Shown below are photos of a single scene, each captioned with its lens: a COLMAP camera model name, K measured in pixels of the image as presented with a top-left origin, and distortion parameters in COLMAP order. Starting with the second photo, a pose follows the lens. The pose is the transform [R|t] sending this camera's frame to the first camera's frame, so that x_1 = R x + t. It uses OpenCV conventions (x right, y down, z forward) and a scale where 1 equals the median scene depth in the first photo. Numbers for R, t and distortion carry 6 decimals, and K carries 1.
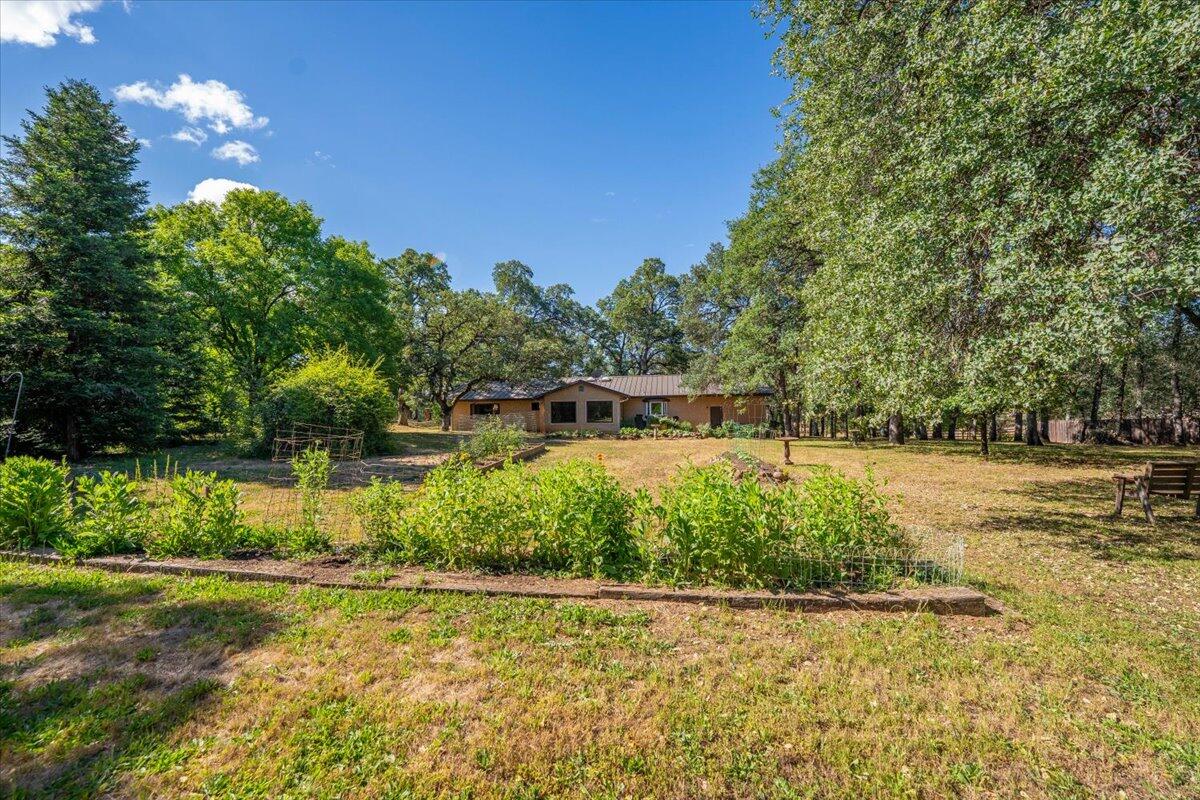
lens RADIAL K [[493.6, 0, 596.8], [0, 493.6, 397.3], [0, 0, 1]] dist [-0.018892, -0.000370]
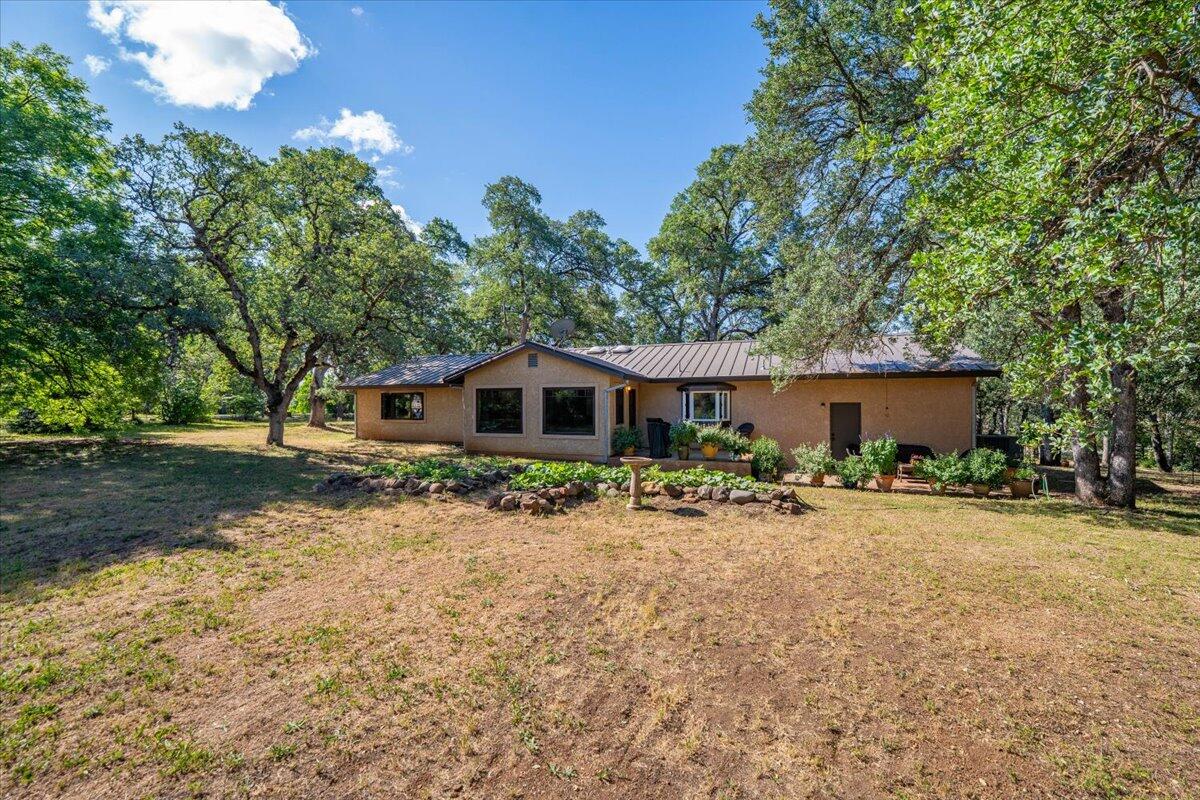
lens RADIAL K [[493.6, 0, 596.8], [0, 493.6, 397.3], [0, 0, 1]] dist [-0.018892, -0.000370]
pose [[0.975631, 0.009478, -0.219212, 0.123908], [-0.007457, 0.999922, 0.010045, 0.011234], [0.219290, -0.008165, 0.975626, 0.531456]]
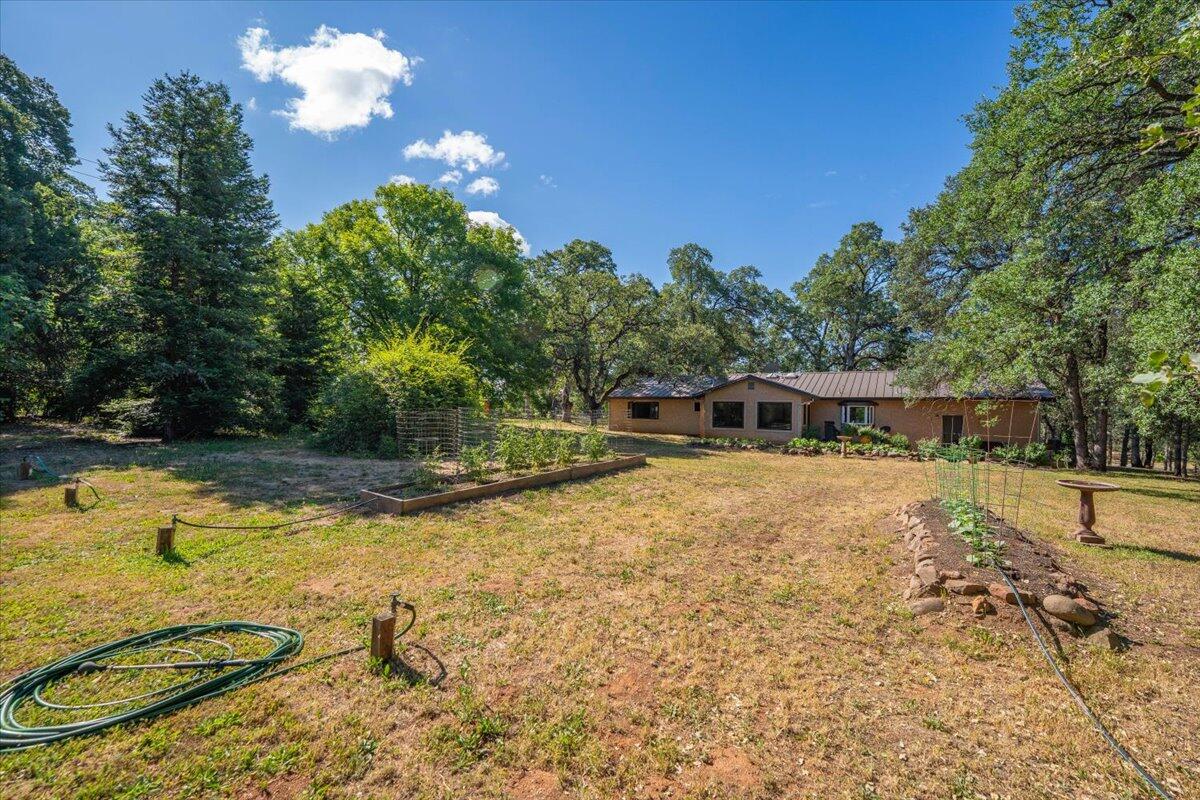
lens RADIAL K [[493.6, 0, 596.8], [0, 493.6, 397.3], [0, 0, 1]] dist [-0.018892, -0.000370]
pose [[0.915342, 0.025076, -0.401895, 0.057959], [-0.026393, 0.999649, 0.002262, 0.005193], [0.401811, 0.008537, 0.915683, 0.159131]]
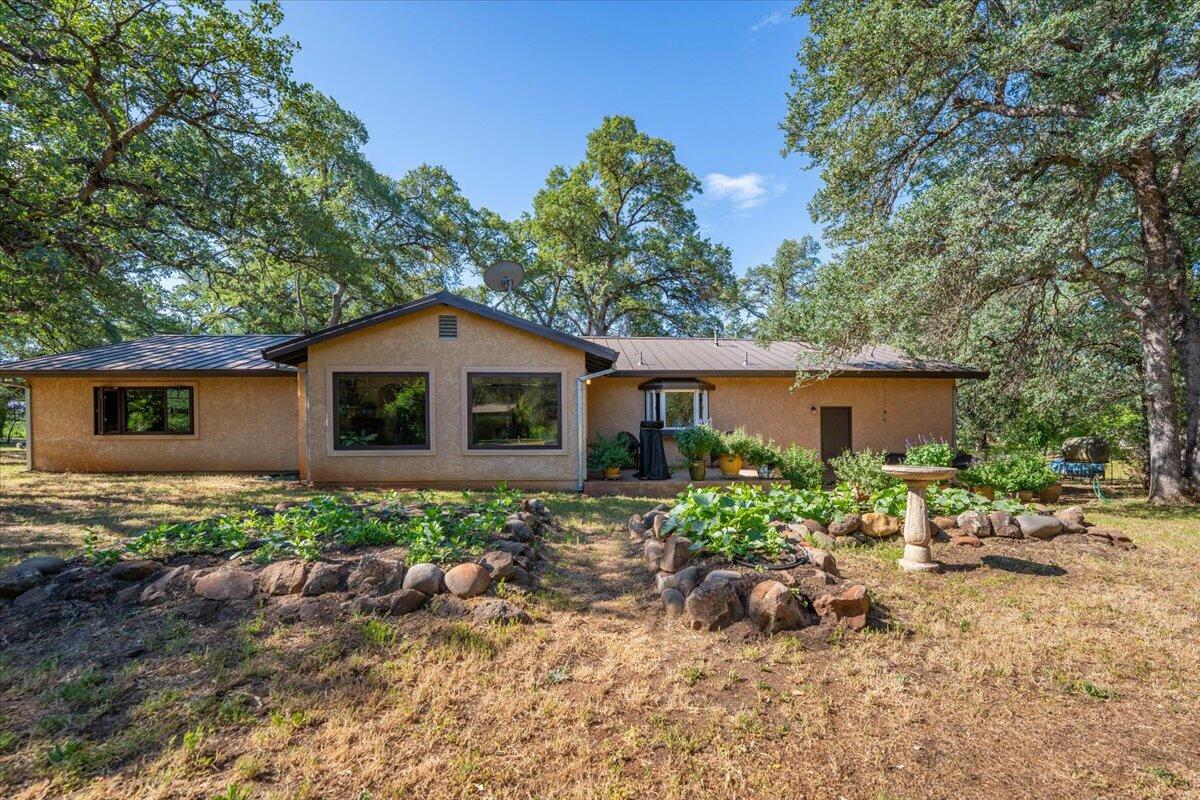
lens RADIAL K [[503.0, 0, 617.9], [0, 503.0, 434.0], [0, 0, 1]] dist [-0.024161, -0.000251]
pose [[0.973674, 0.010632, 0.227696, -0.001890], [-0.015904, 0.999646, 0.021332, 0.033523], [-0.227389, -0.024392, 0.973498, 0.667491]]
